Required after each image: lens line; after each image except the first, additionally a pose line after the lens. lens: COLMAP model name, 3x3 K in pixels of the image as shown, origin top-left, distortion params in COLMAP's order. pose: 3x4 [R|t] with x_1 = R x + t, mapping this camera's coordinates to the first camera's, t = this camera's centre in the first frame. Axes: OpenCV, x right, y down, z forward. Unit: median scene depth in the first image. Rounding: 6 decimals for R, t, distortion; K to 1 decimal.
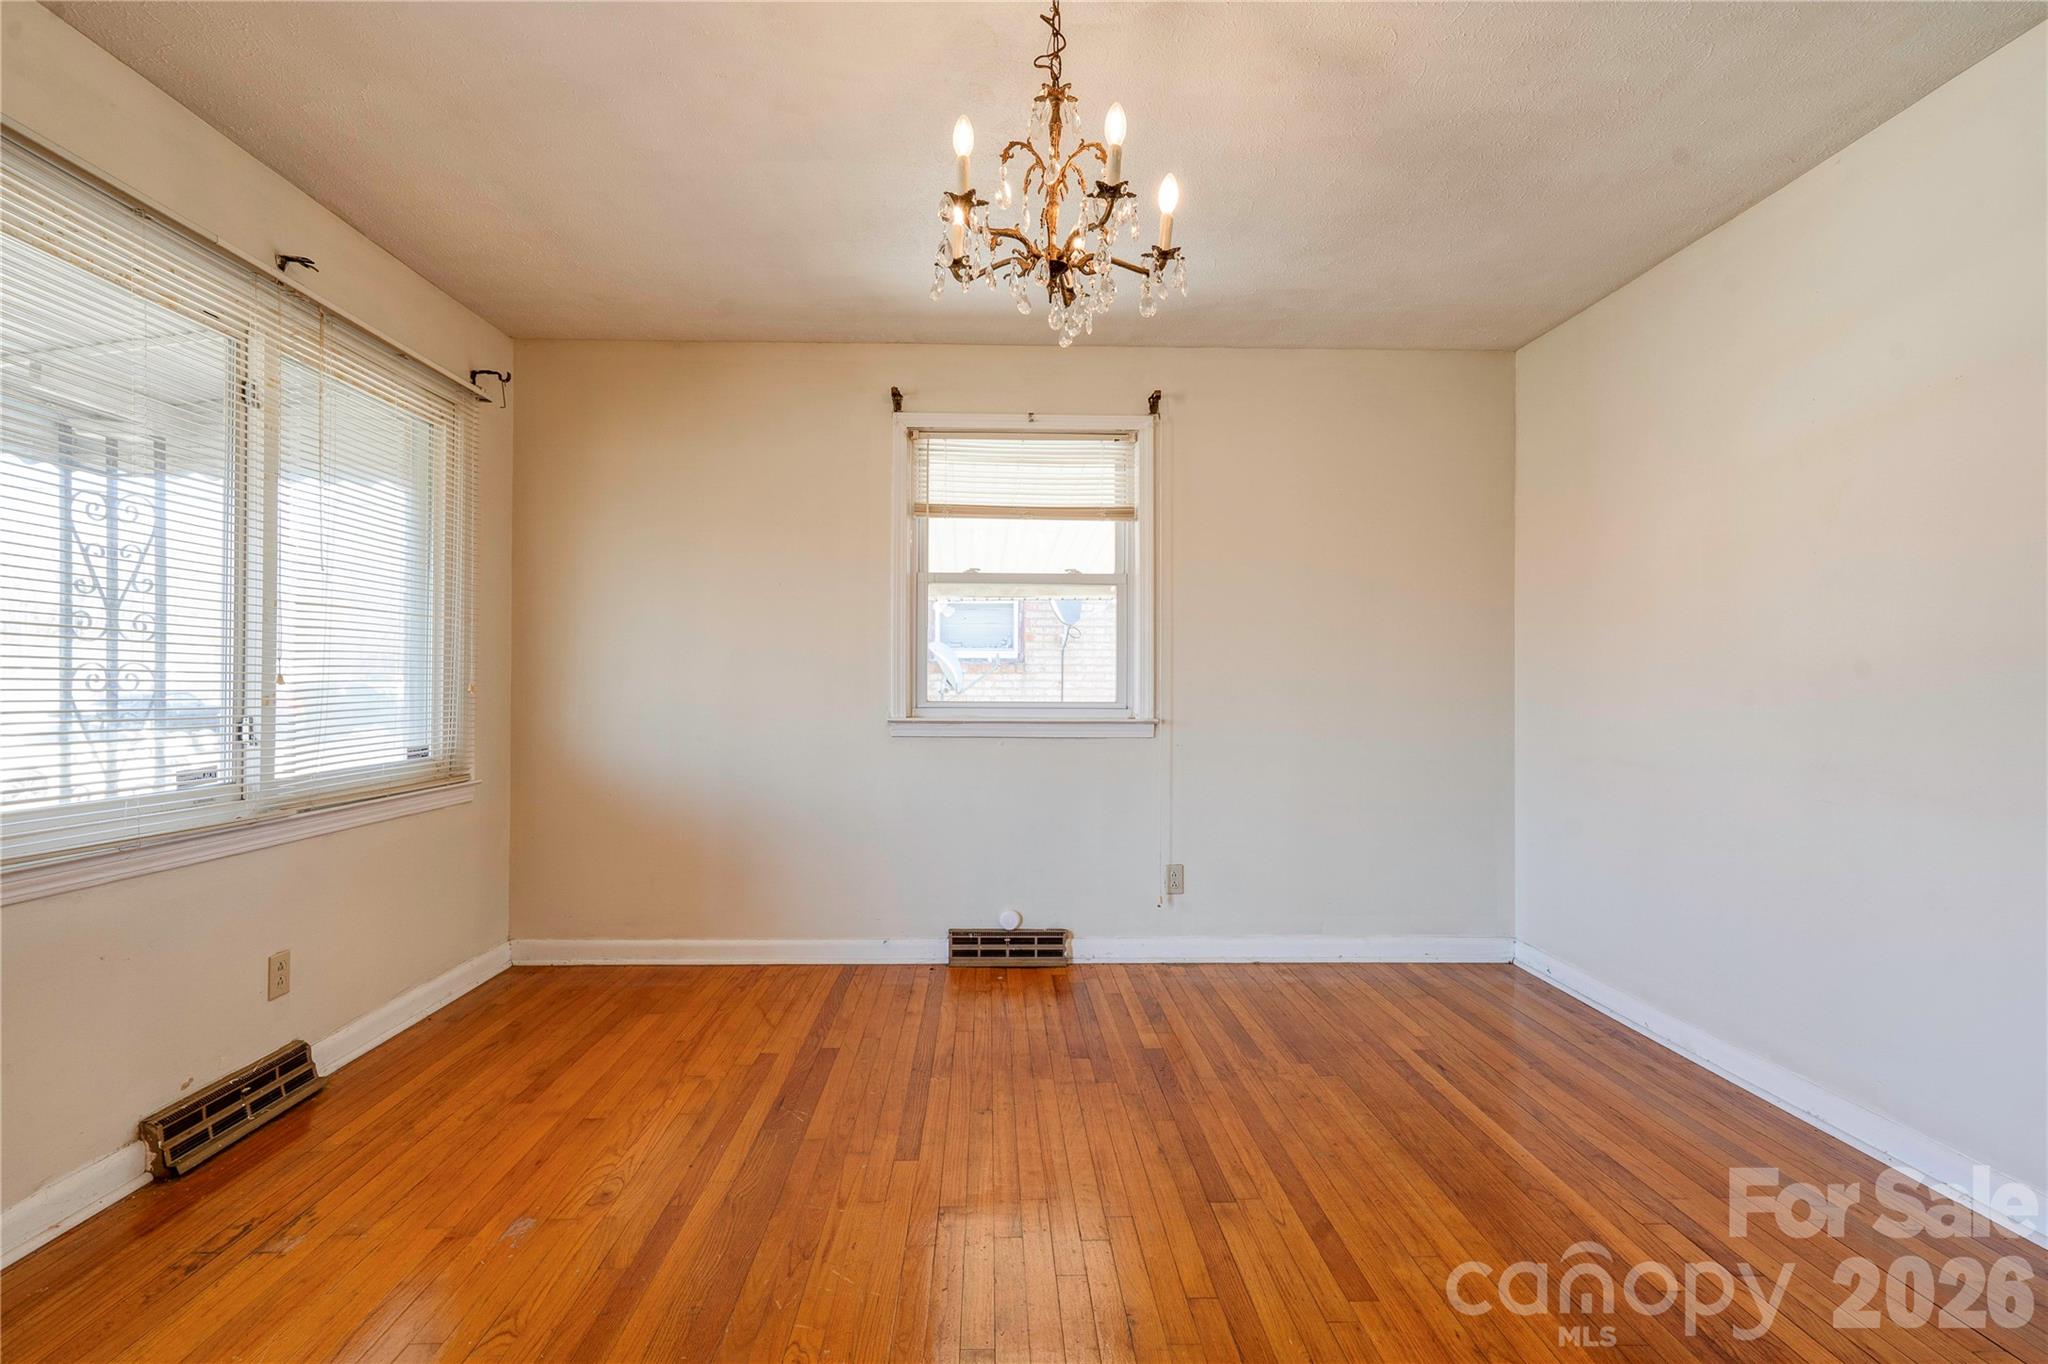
lens RADIAL K [[941.7, 0, 1017.0], [0, 941.7, 676.7], [0, 0, 1]] dist [-0.010833, 0.018582]
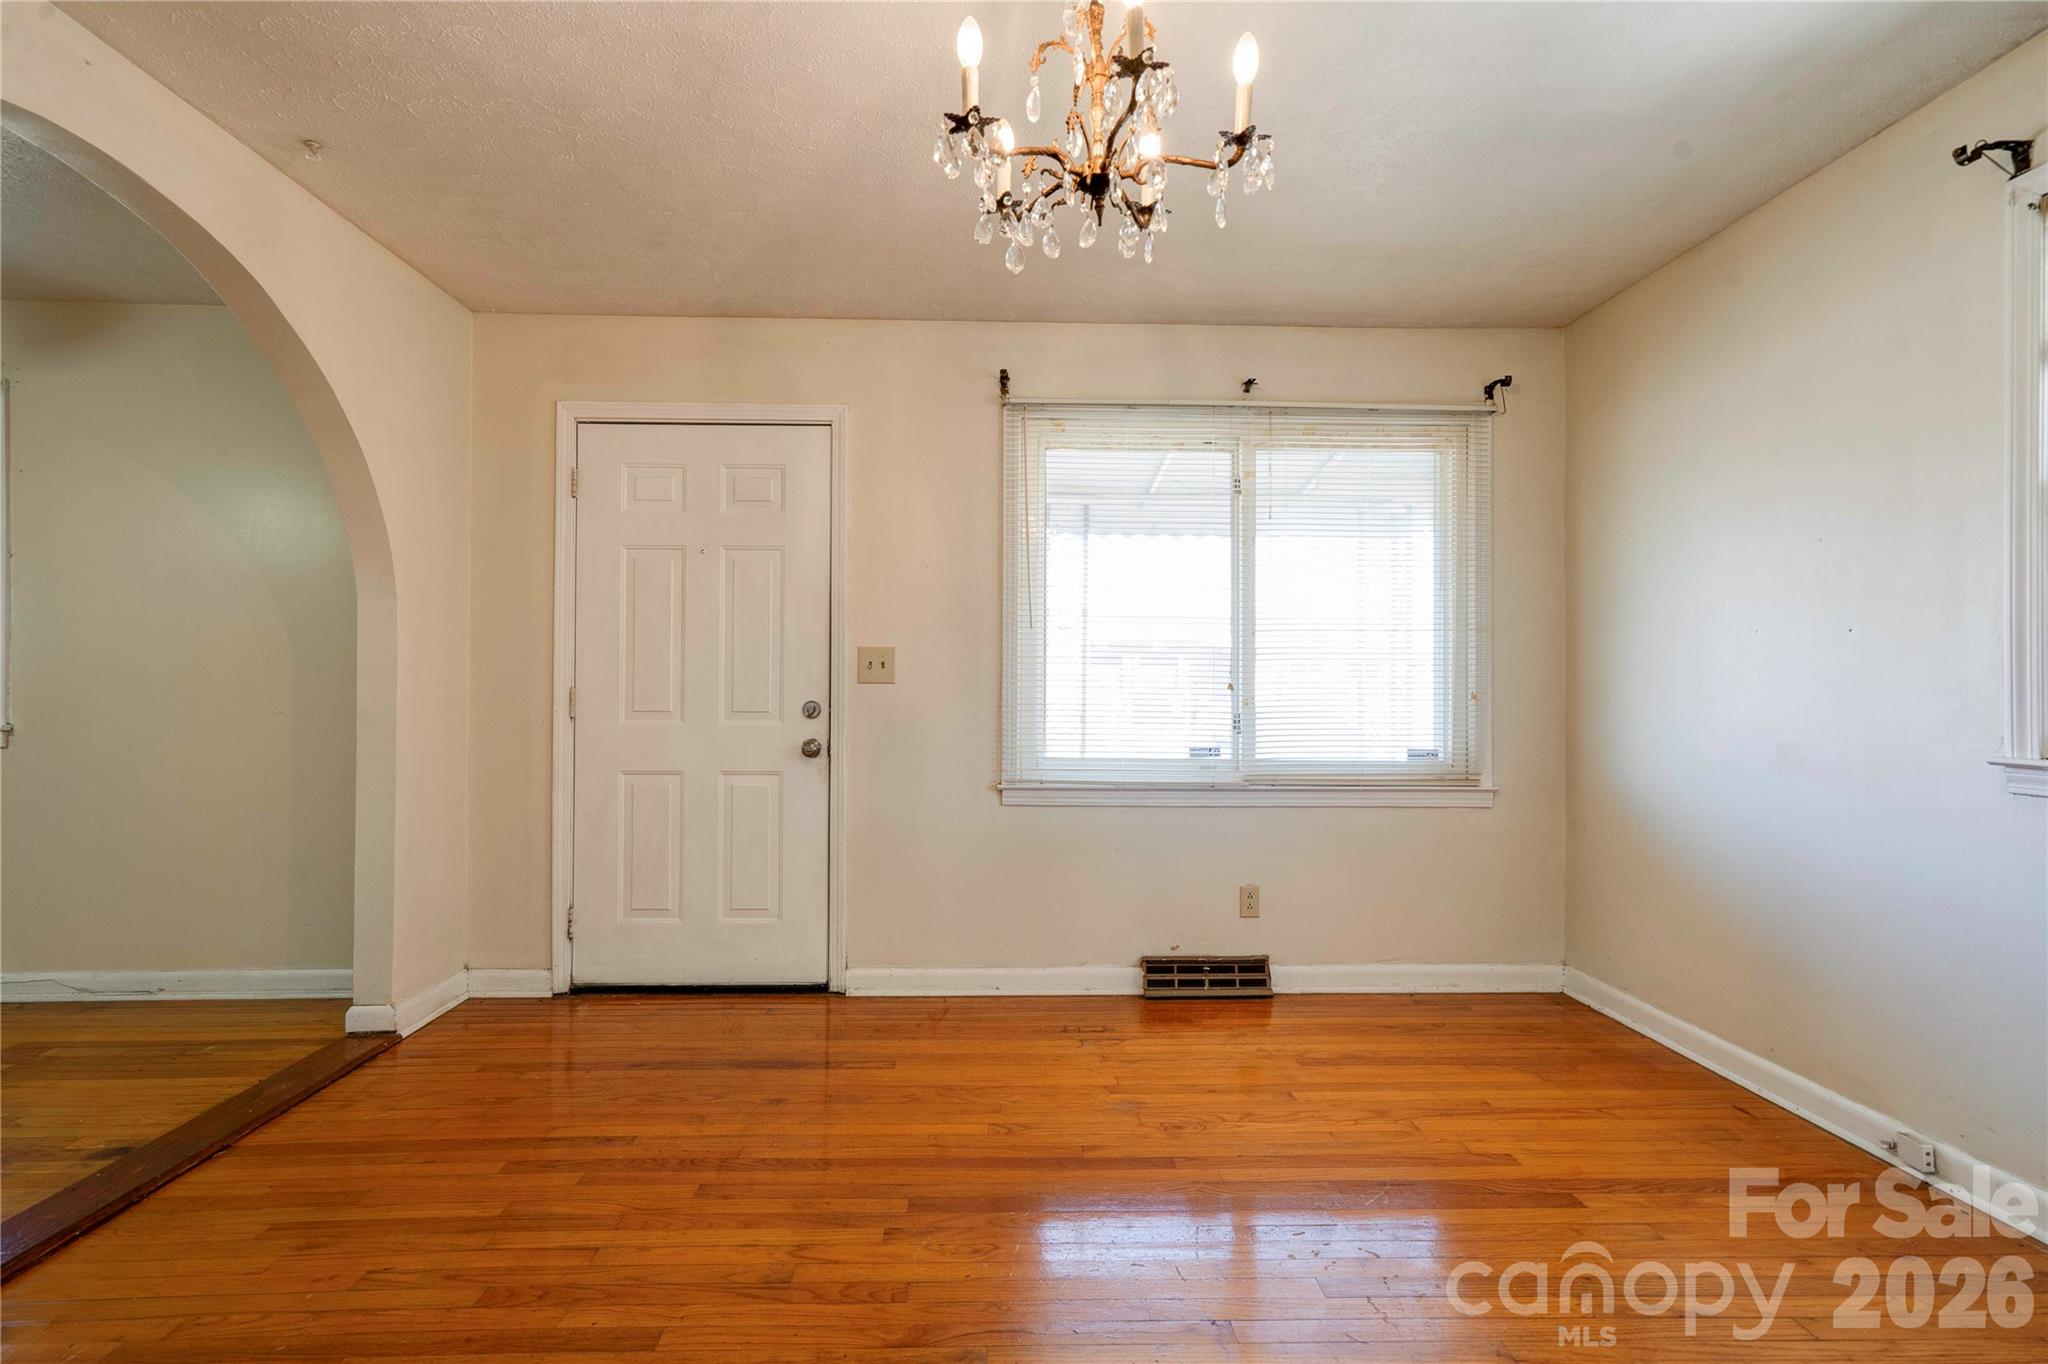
lens RADIAL K [[941.7, 0, 1017.0], [0, 941.7, 676.7], [0, 0, 1]] dist [-0.010833, 0.018582]
pose [[0.014130, -0.016616, -0.999762, 0.555706], [-0.004678, 0.999850, -0.016683, 0.011906], [0.999889, 0.004913, 0.014050, 0.601402]]
